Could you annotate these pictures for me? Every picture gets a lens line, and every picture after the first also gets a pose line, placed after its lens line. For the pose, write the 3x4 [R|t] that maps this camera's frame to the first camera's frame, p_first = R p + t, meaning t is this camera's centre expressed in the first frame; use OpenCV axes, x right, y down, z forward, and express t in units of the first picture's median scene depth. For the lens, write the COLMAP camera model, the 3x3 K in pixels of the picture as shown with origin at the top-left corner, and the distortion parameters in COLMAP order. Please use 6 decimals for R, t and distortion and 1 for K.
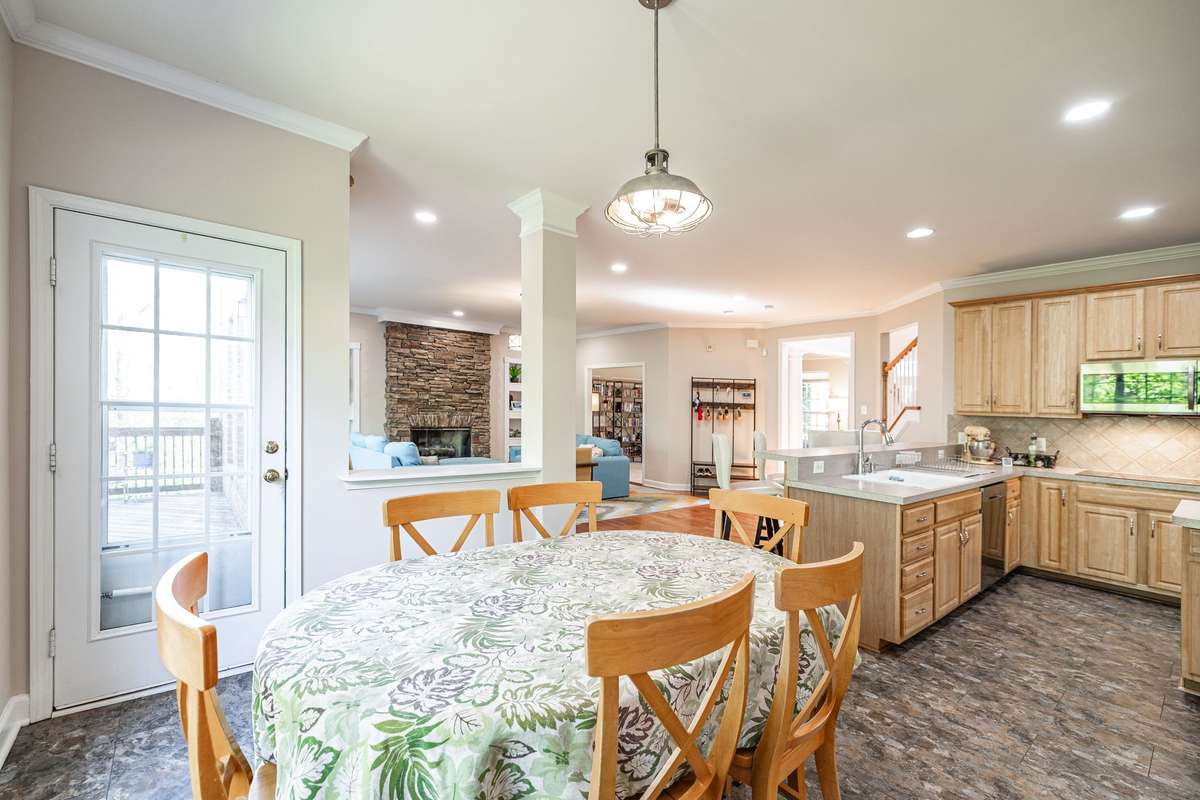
lens RADIAL K [[513.6, 0, 583.9], [0, 513.6, 394.4], [0, 0, 1]] dist [0.000872, -0.000072]
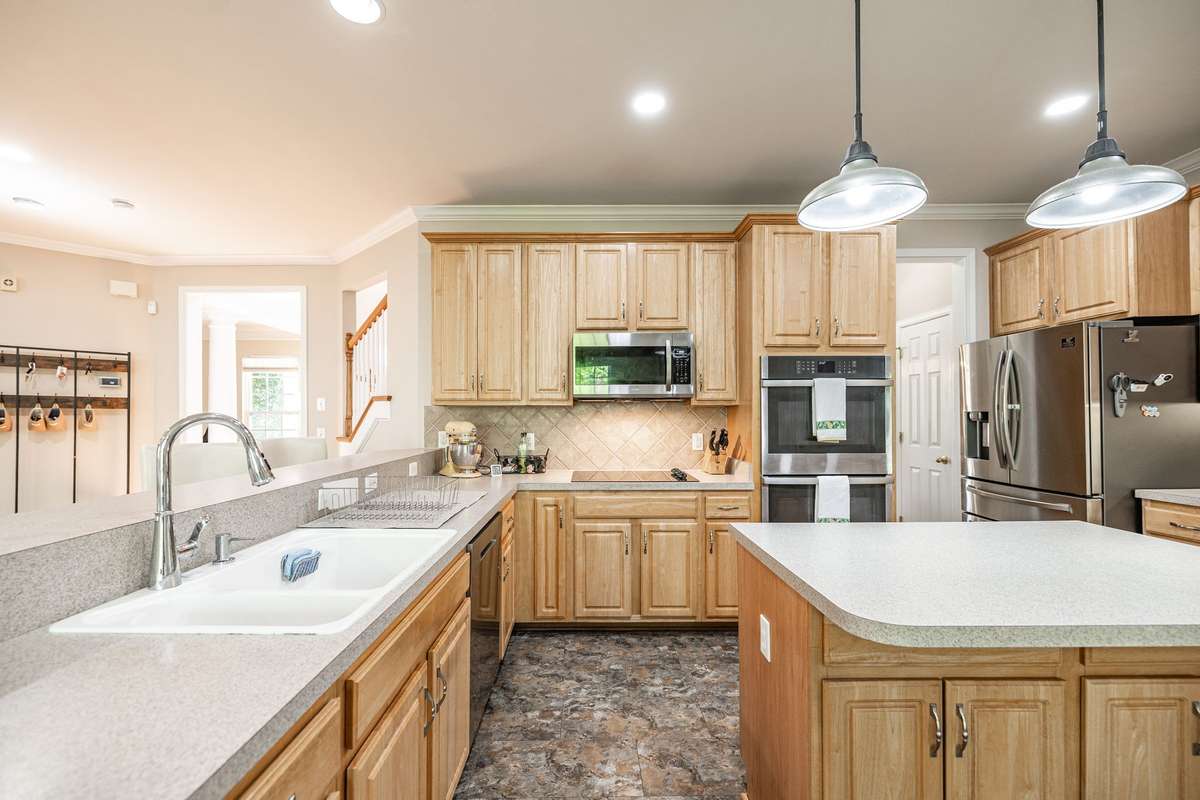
lens RADIAL K [[512.5, 0, 596.9], [0, 512.5, 406.8], [0, 0, 1]] dist [0.000599, -0.000076]
pose [[0.611264, -0.018552, 0.791209, 0.363324], [0.002336, 0.999763, 0.021637, 0.030626], [-0.791423, -0.011378, 0.611163, 0.474603]]
